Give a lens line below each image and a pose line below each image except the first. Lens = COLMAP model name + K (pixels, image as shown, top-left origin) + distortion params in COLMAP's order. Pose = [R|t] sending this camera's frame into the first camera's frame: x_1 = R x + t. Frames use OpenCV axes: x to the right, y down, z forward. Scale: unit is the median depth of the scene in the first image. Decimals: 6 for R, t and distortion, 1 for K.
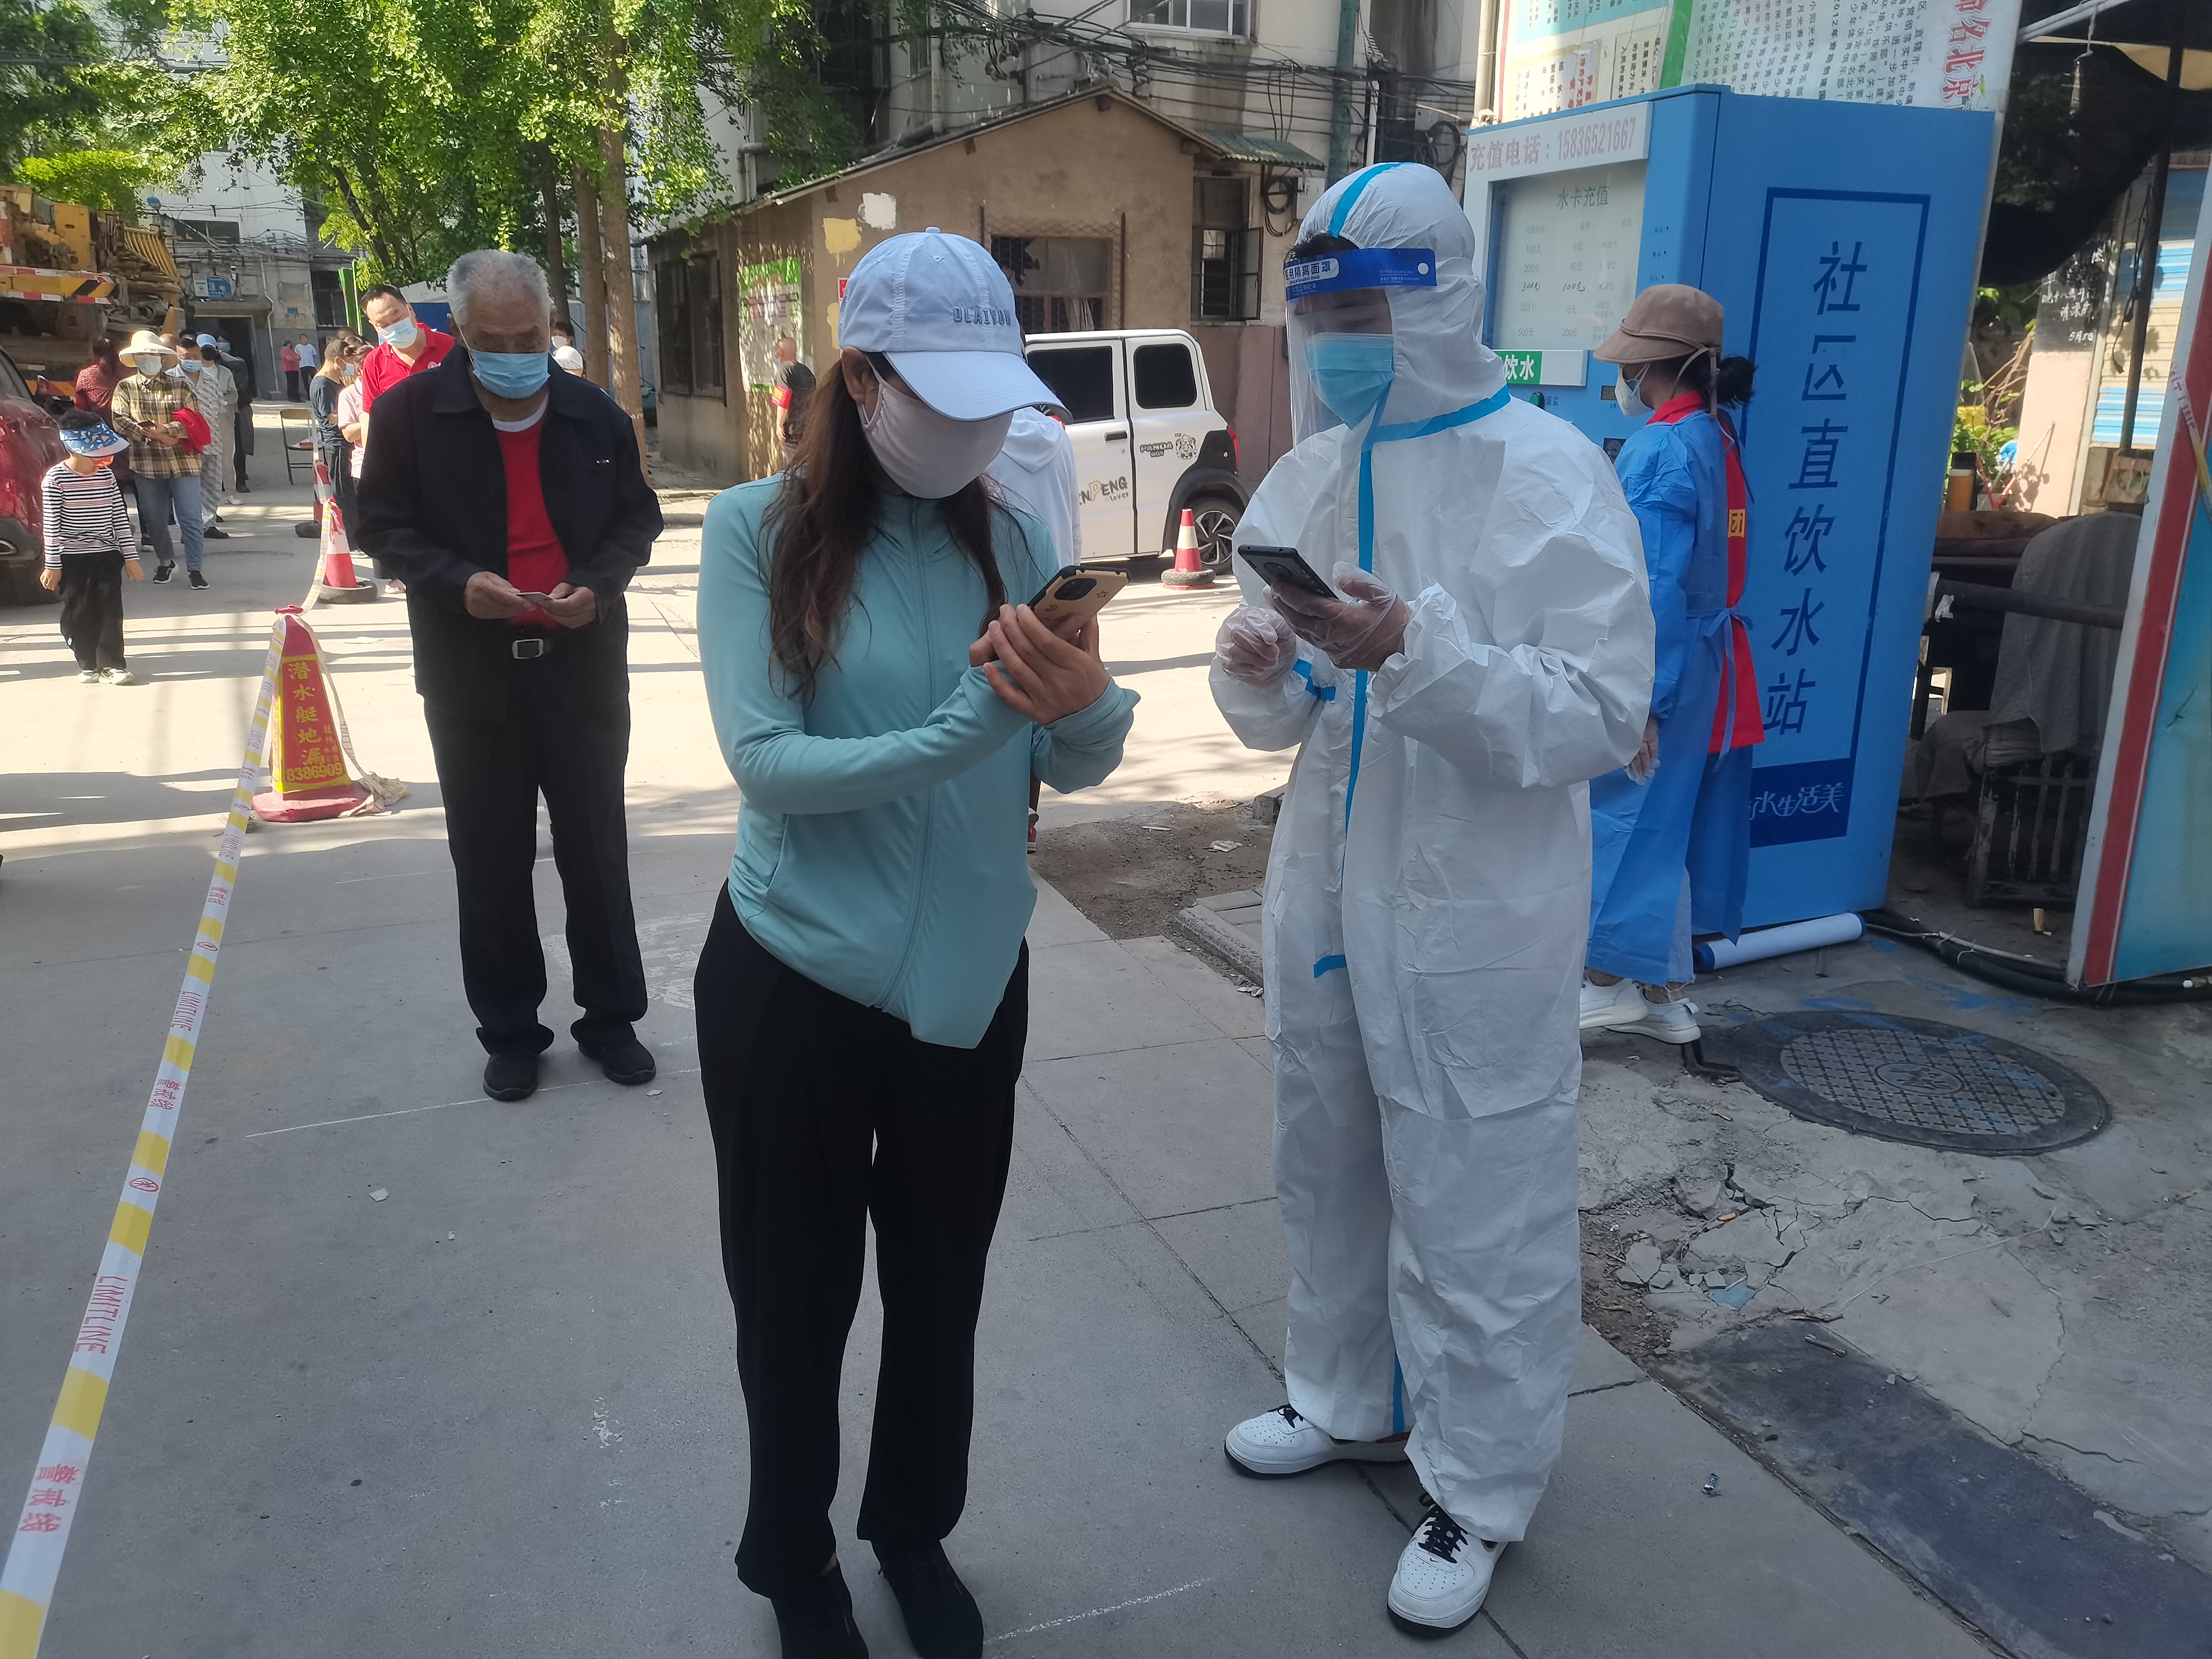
lens RADIAL K [[1714.3, 0, 1106.0], [0, 1714.3, 829.5], [0, 0, 1]] dist [0.049252, -0.036462]
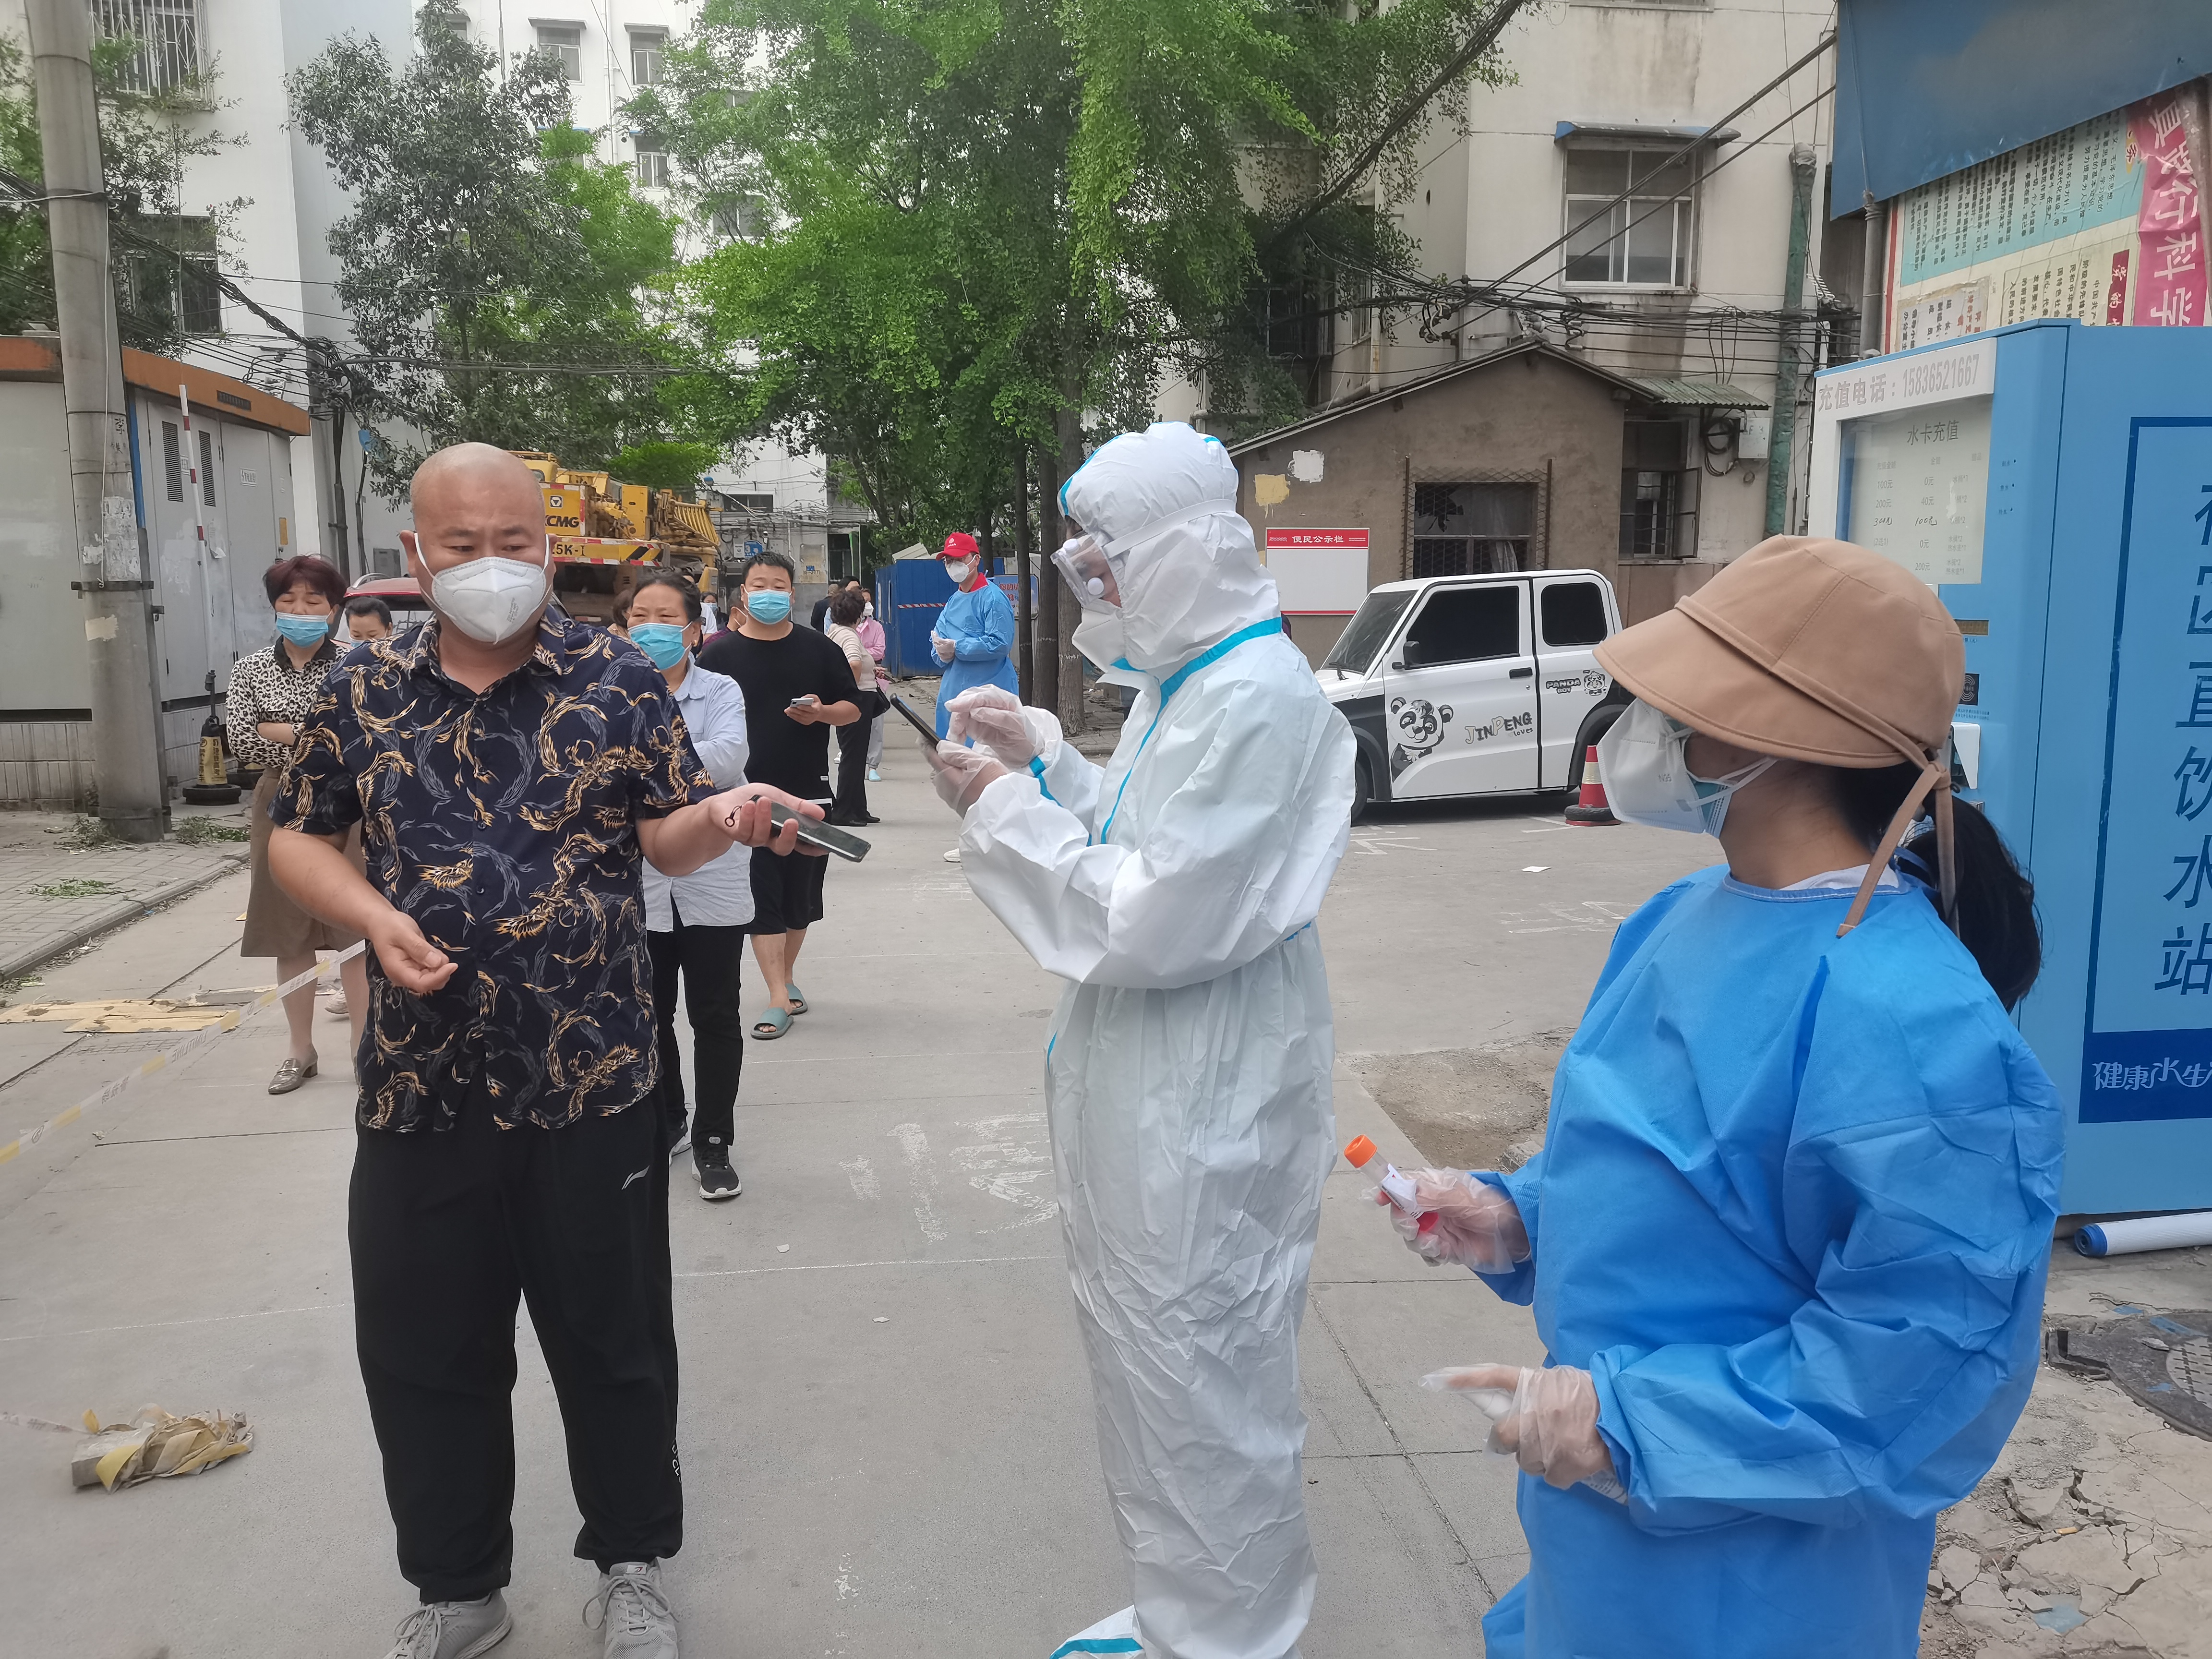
lens RADIAL K [[1714.3, 0, 1106.0], [0, 1714.3, 829.5], [0, 0, 1]] dist [0.049252, -0.036462]
pose [[0.964432, 0.024575, -0.263188, 0.031385], [-0.059735, 0.990174, -0.126438, 0.002926], [0.257495, 0.137662, 0.956423, -0.009517]]
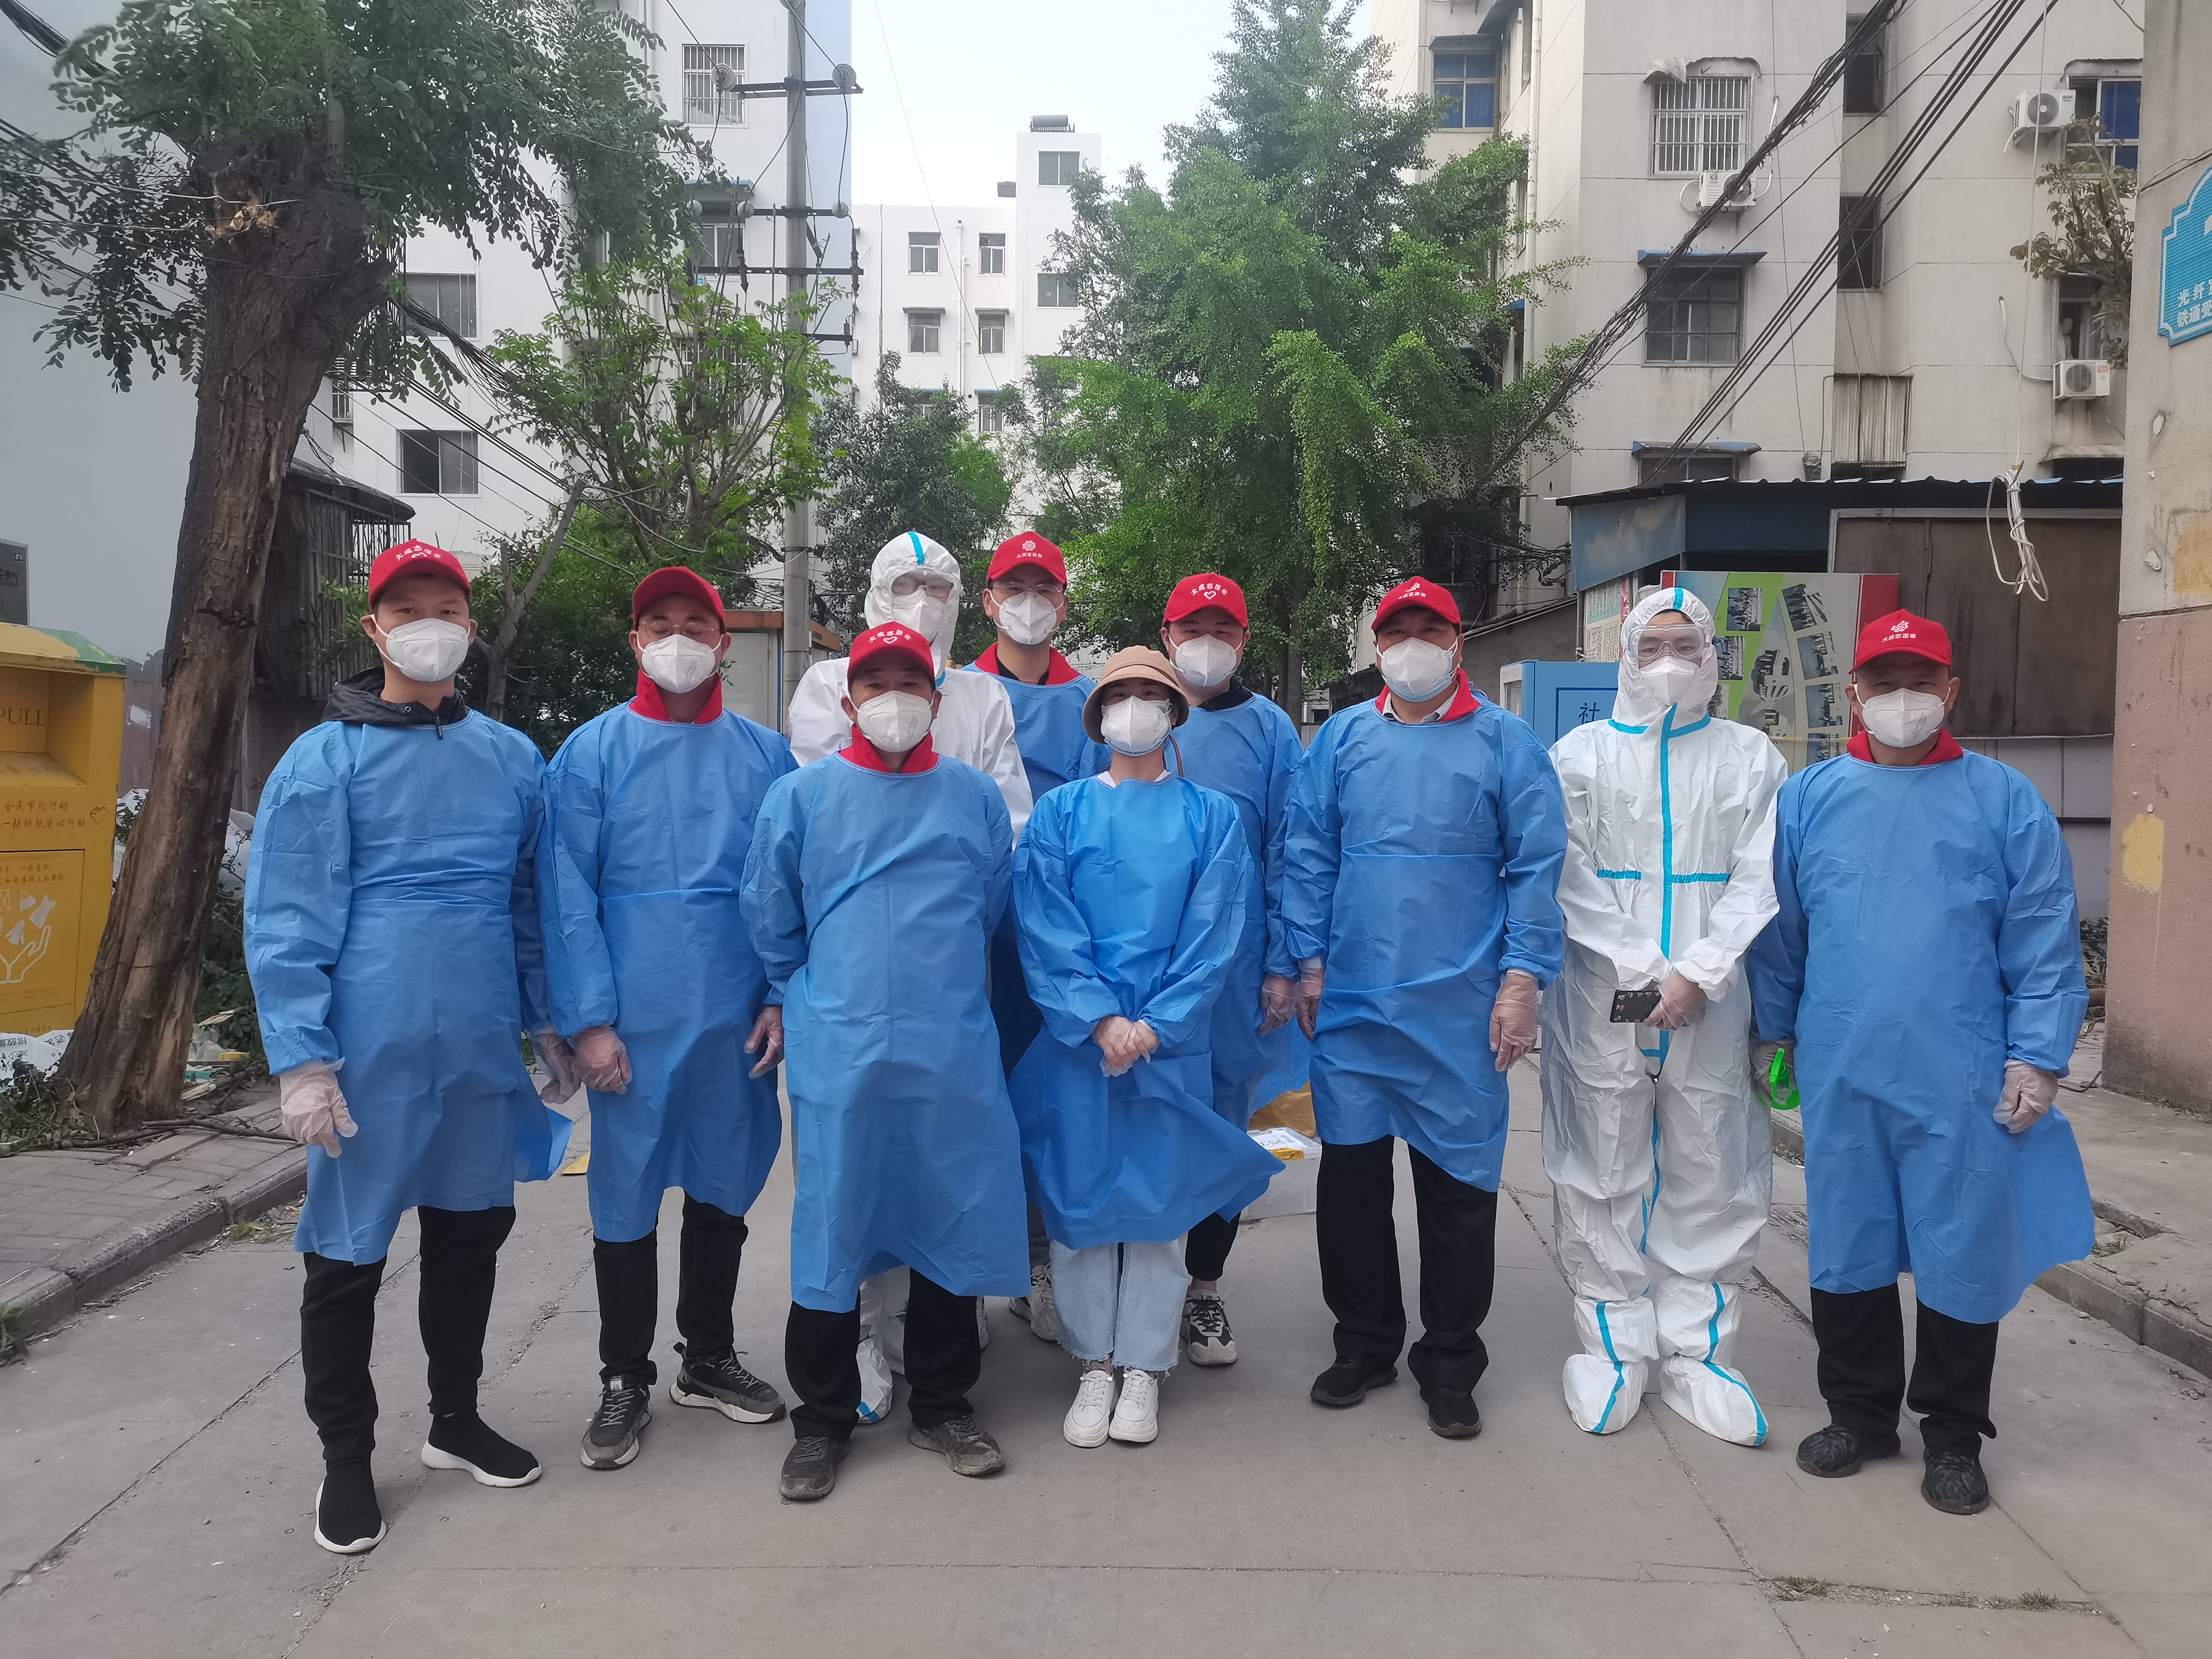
lens RADIAL K [[1714.3, 0, 1106.0], [0, 1714.3, 829.5], [0, 0, 1]] dist [0.049252, -0.036462]
pose [[0.911949, 0.016674, -0.409964, 0.329987], [-0.111667, 0.971544, -0.208885, 0.233822], [0.394815, 0.236272, 0.887861, -0.761663]]
